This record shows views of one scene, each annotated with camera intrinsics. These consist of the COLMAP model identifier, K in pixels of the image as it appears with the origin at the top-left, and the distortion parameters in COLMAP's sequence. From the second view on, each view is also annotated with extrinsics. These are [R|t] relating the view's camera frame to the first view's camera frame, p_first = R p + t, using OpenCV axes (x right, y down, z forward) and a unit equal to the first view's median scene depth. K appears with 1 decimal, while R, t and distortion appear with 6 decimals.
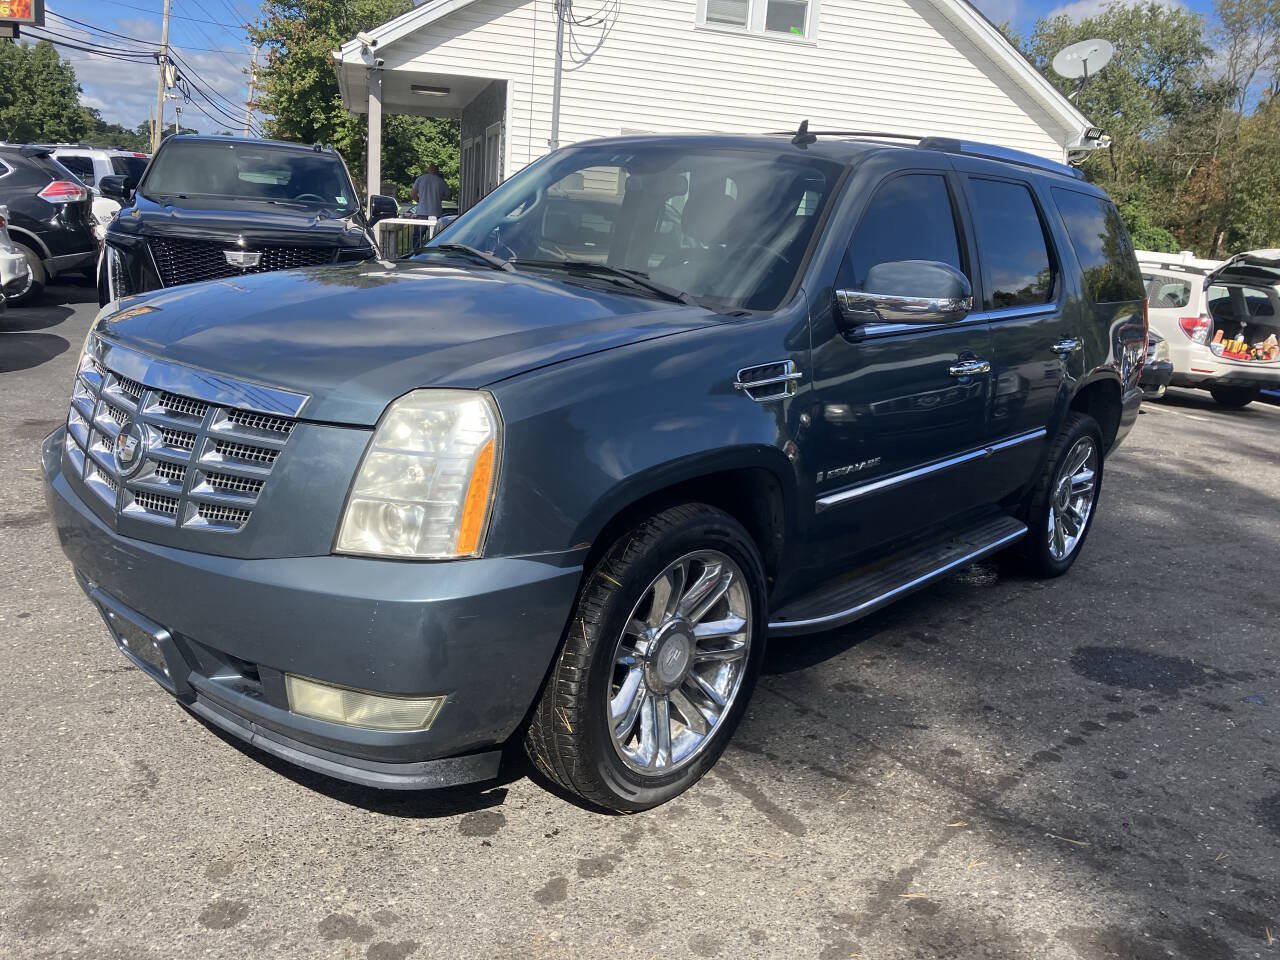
lens RADIAL K [[1053.0, 0, 651.3], [0, 1053.0, 484.3], [0, 0, 1]] dist [0.005774, 0.009981]
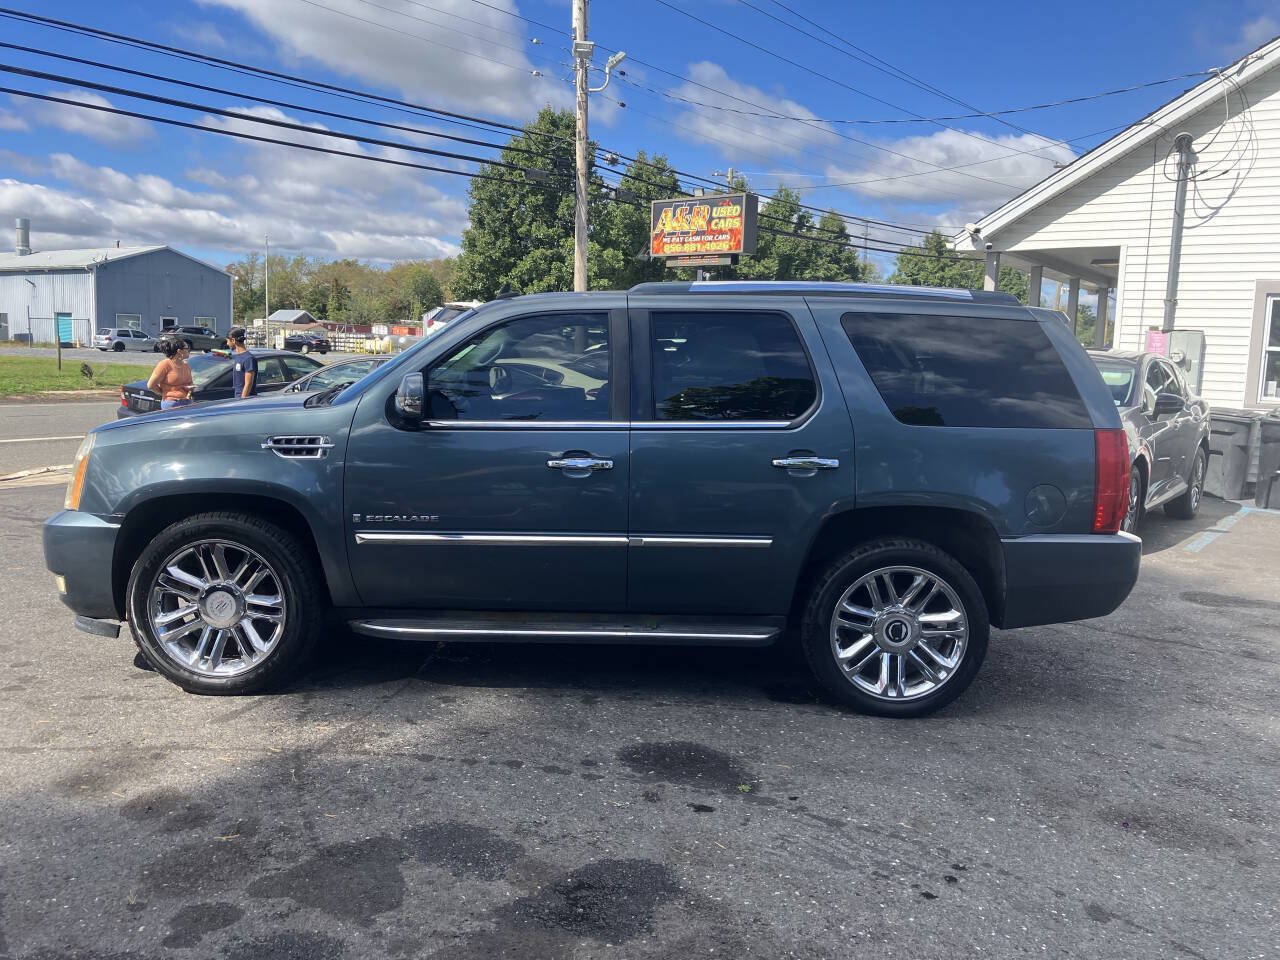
lens RADIAL K [[1044.9, 0, 640.0], [0, 1044.9, 480.0], [0, 0, 1]] dist [0.003737, 0.002629]
pose [[0.648388, 0.039002, -0.760311, 1.611070], [-0.170447, 0.980772, -0.095046, 0.013339], [0.741985, 0.191219, 0.642568, 0.370675]]
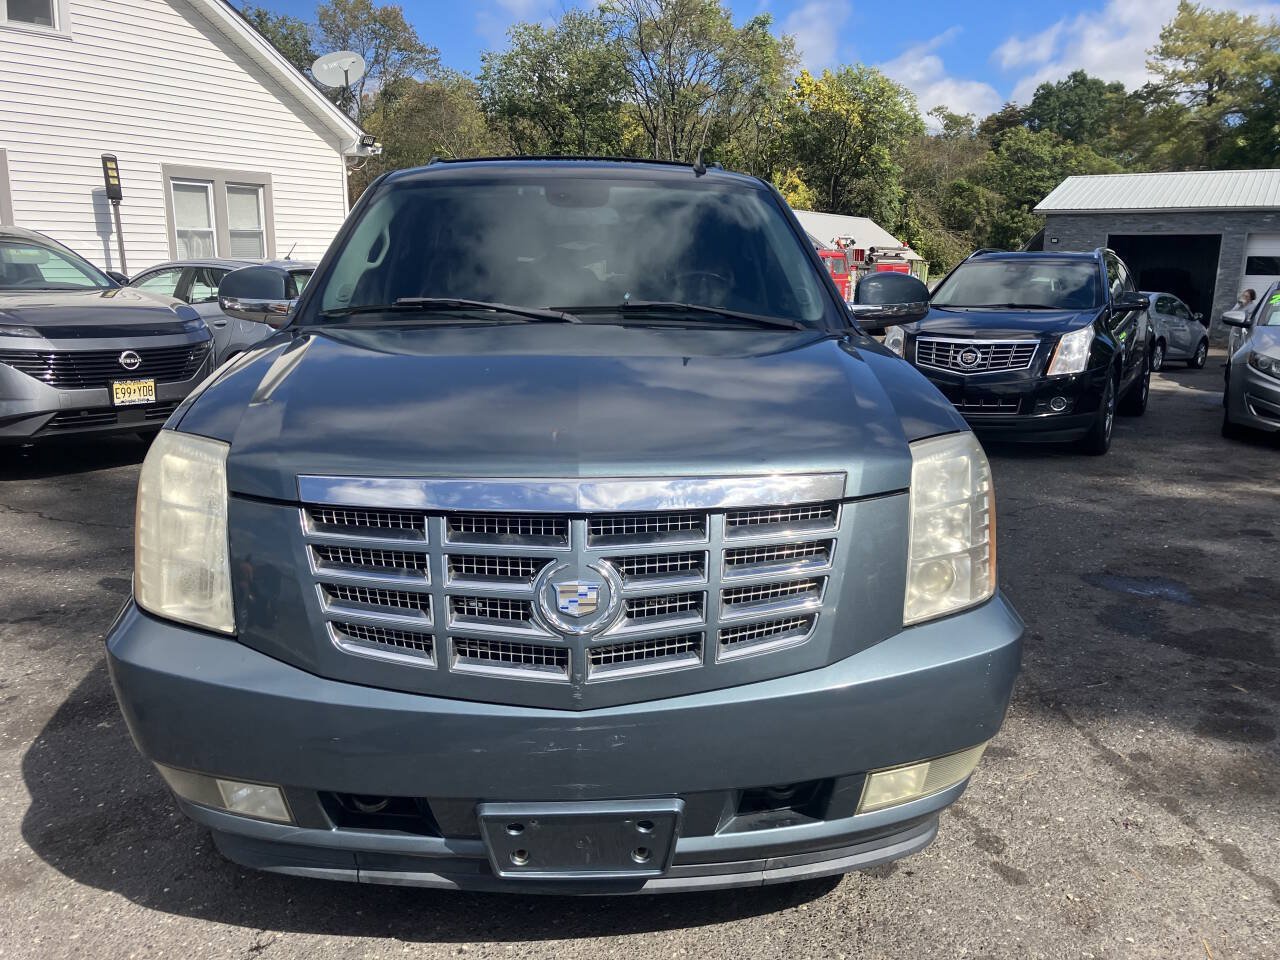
lens RADIAL K [[1053.0, 0, 651.3], [0, 1053.0, 484.3], [0, 0, 1]] dist [0.005774, 0.009981]
pose [[0.718215, -0.217559, 0.660935, -0.819052], [0.217412, 0.972471, 0.083852, -0.145934], [-0.660983, 0.083472, 0.745744, 0.328795]]
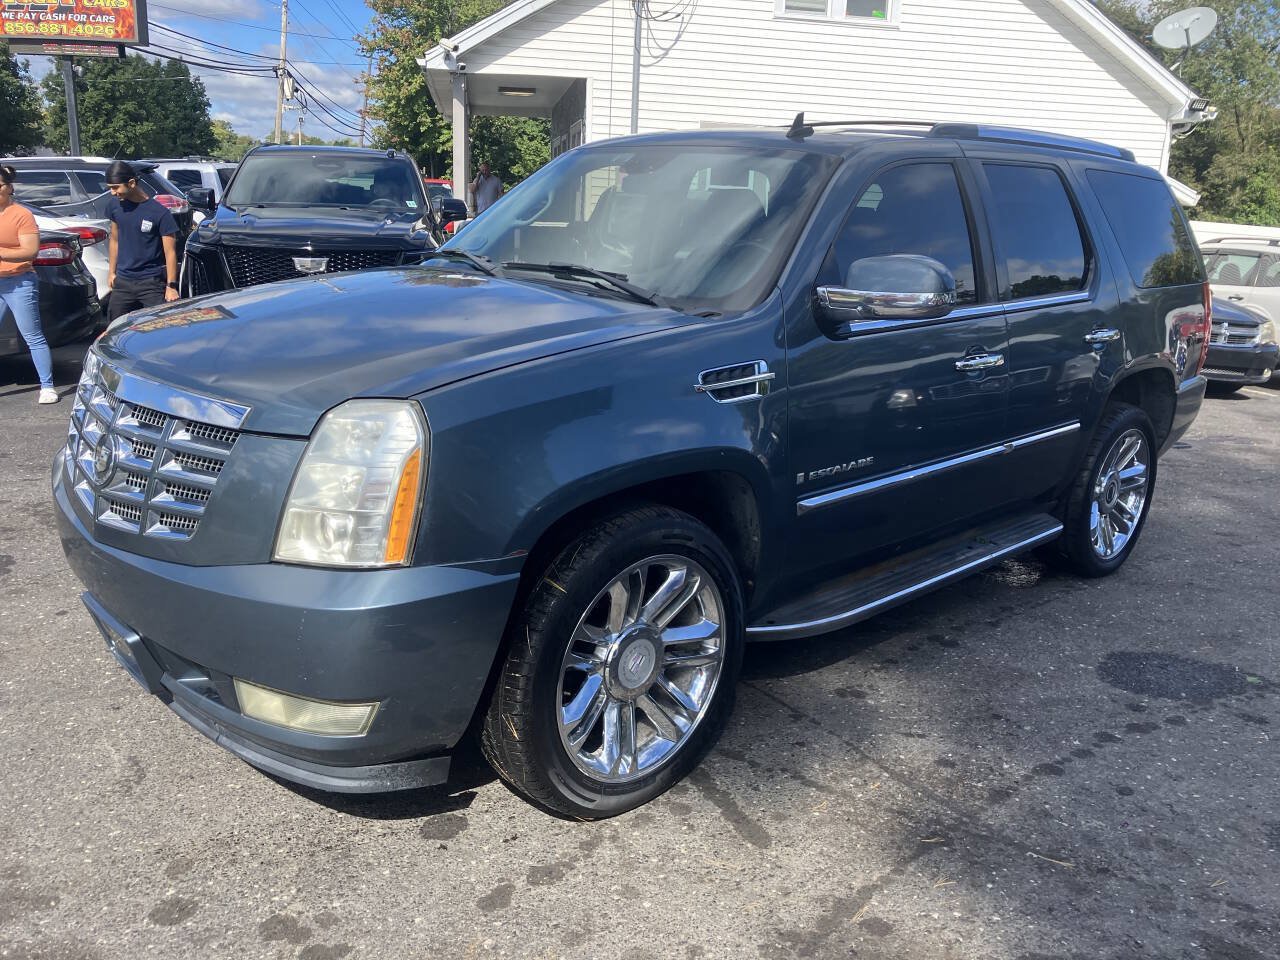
lens RADIAL K [[1051.4, 0, 651.1], [0, 1051.4, 471.2], [0, 0, 1]] dist [0.010587, -0.001173]
pose [[0.994625, -0.007844, -0.103243, 0.130668], [0.007484, 0.999965, -0.003870, -0.011674], [0.103270, 0.003077, 0.994649, 0.016191]]
